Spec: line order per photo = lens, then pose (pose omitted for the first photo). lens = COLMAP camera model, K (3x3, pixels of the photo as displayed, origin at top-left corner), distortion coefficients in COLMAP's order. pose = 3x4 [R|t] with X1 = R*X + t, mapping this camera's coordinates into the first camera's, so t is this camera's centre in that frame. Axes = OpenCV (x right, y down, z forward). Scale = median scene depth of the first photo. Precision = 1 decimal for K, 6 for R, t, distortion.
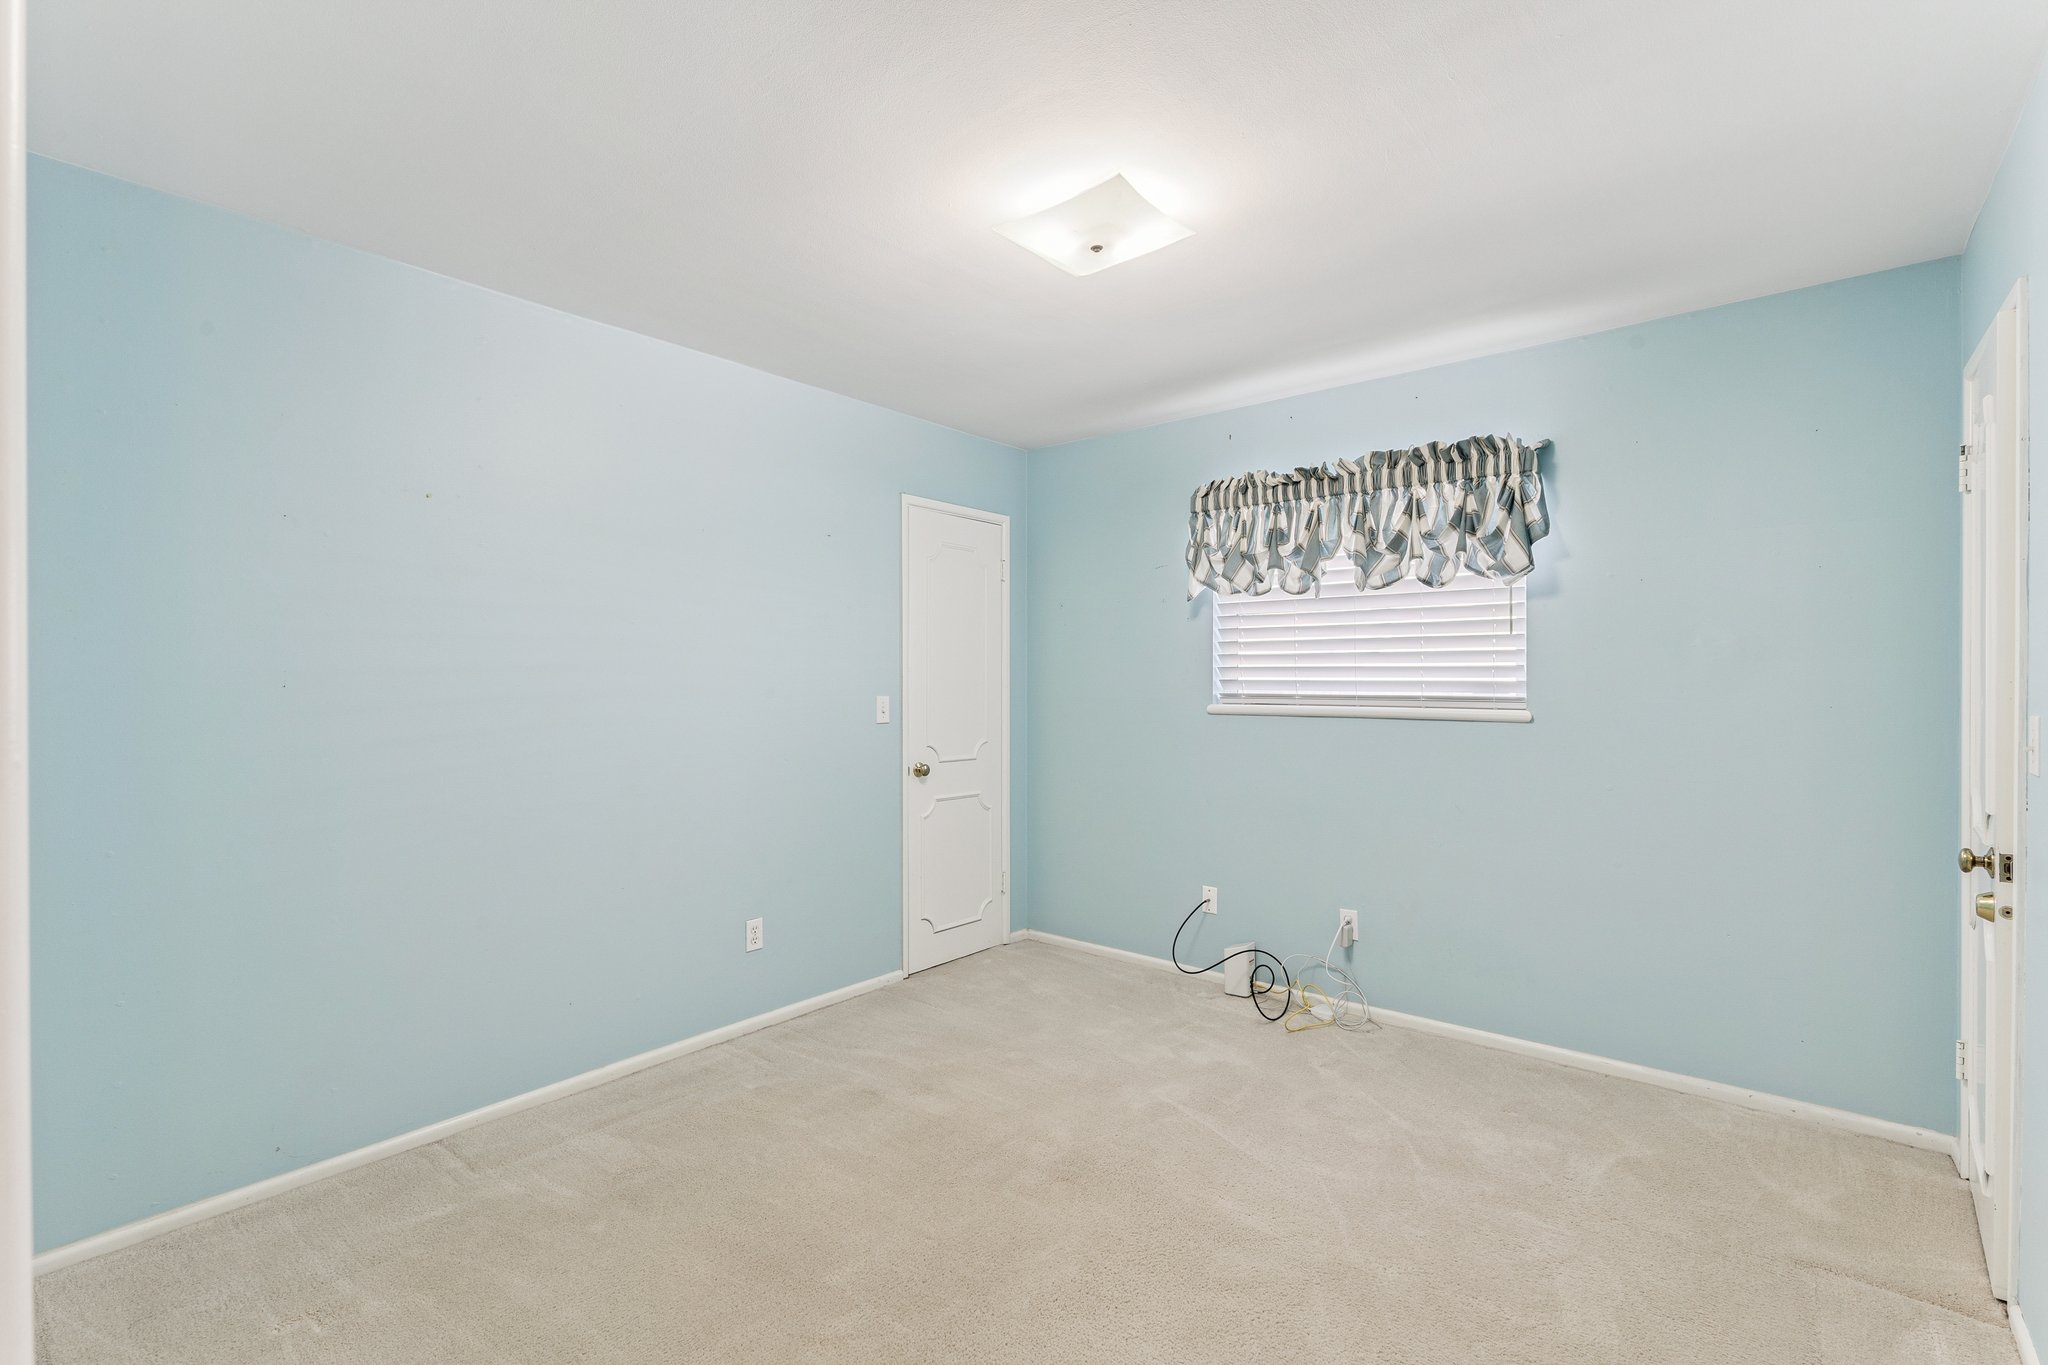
lens RADIAL K [[919.5, 0, 1025.7], [0, 919.5, 673.9], [0, 0, 1]] dist [0.002993, -0.000289]
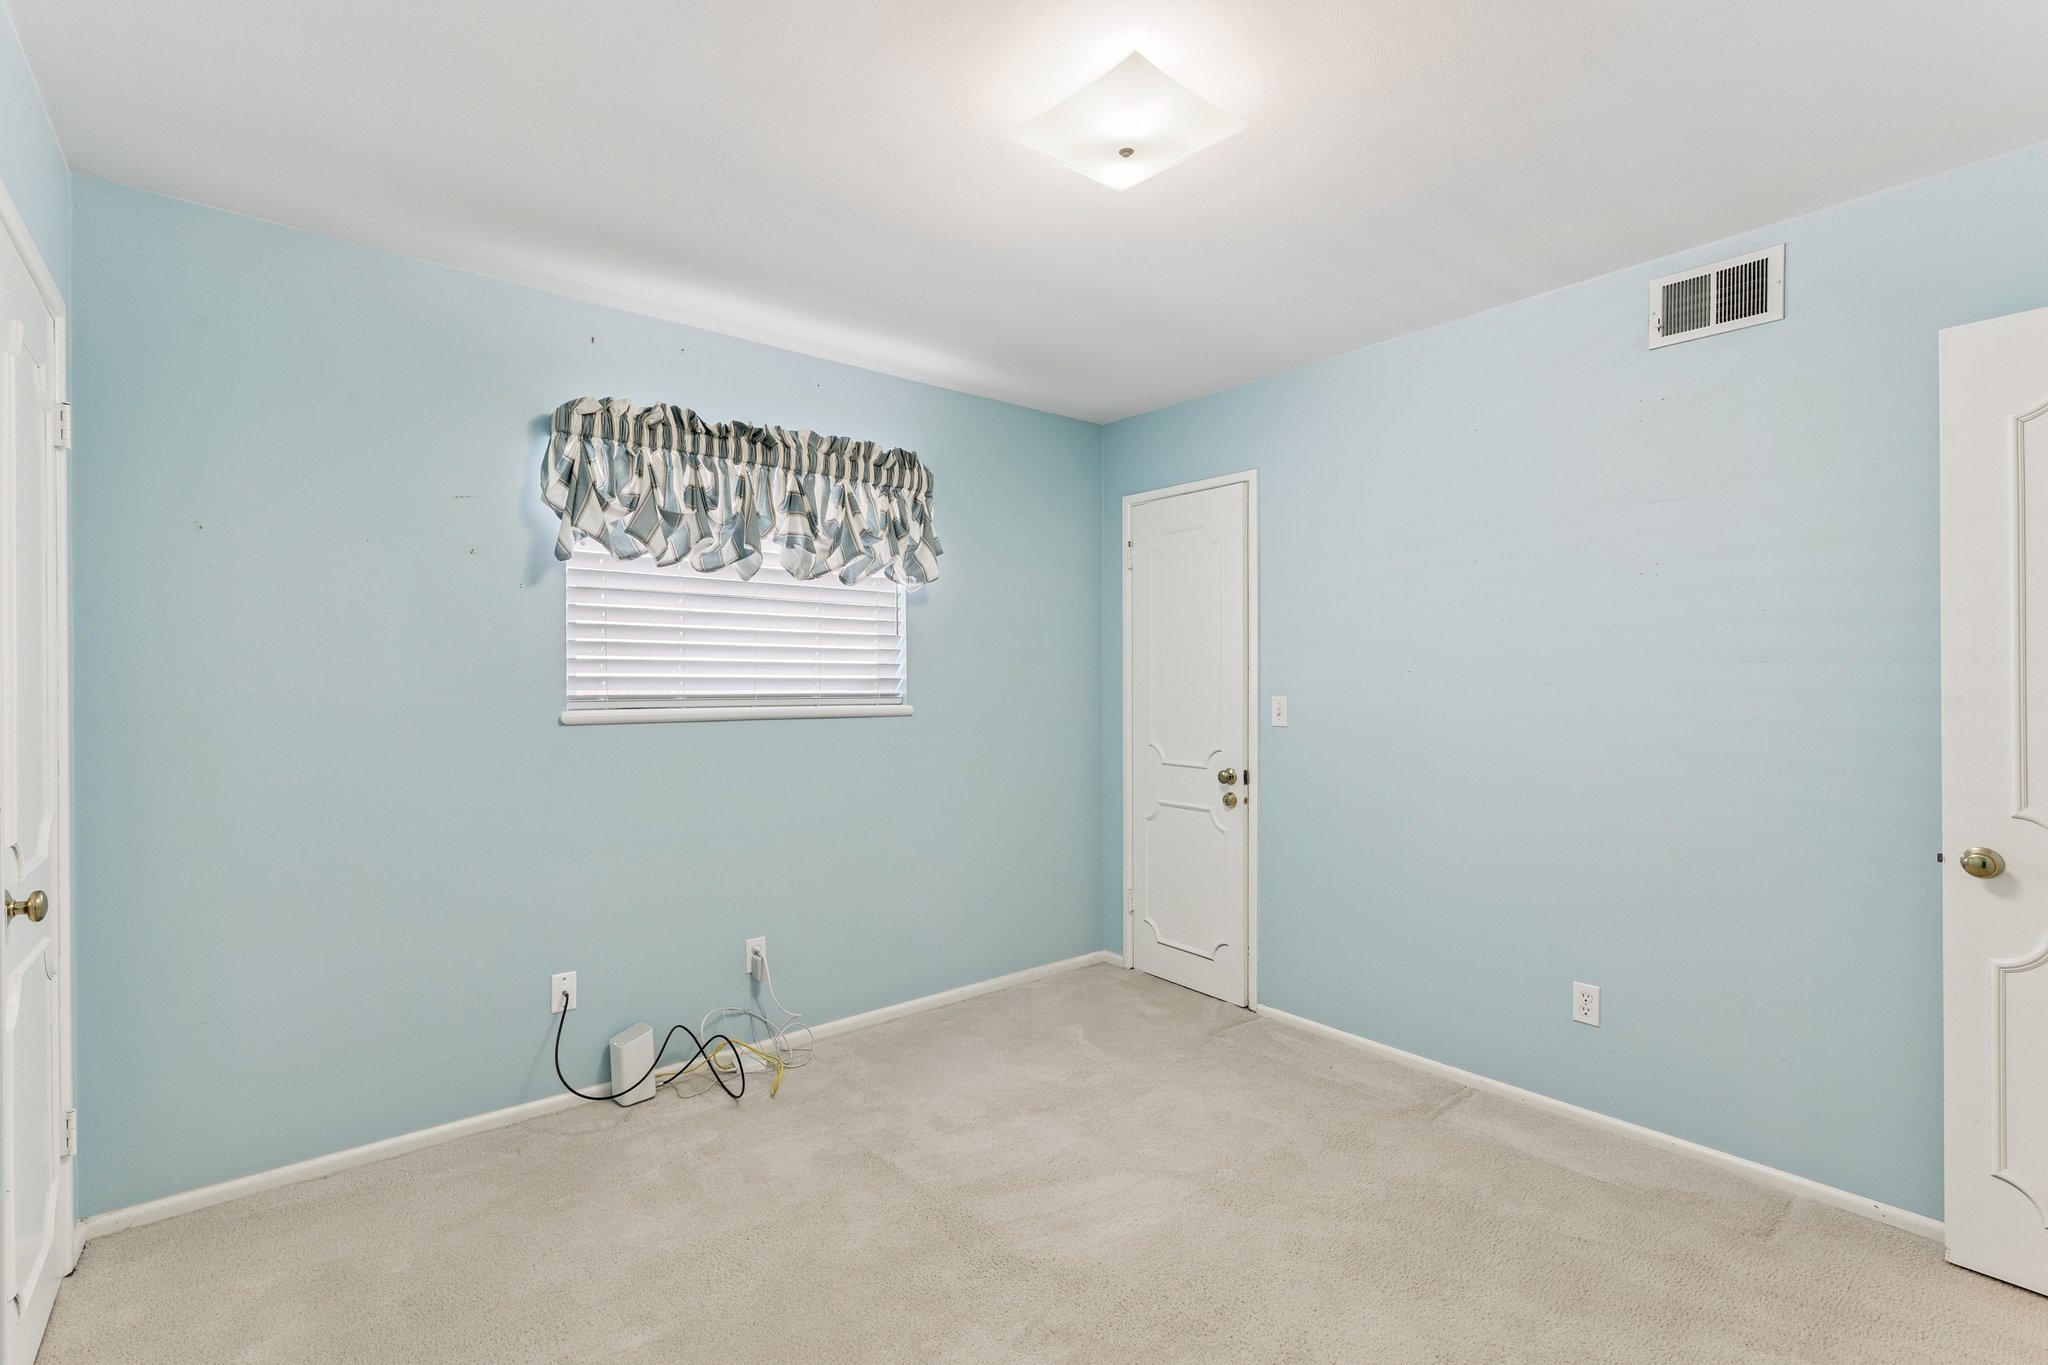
lens RADIAL K [[919.5, 0, 1025.7], [0, 919.5, 673.9], [0, 0, 1]] dist [0.002993, -0.000289]
pose [[0.181882, 0.004846, 0.983308, -0.482077], [-0.010933, 0.999936, -0.002906, 0.003519], [-0.983260, -0.010222, 0.181923, 0.604436]]
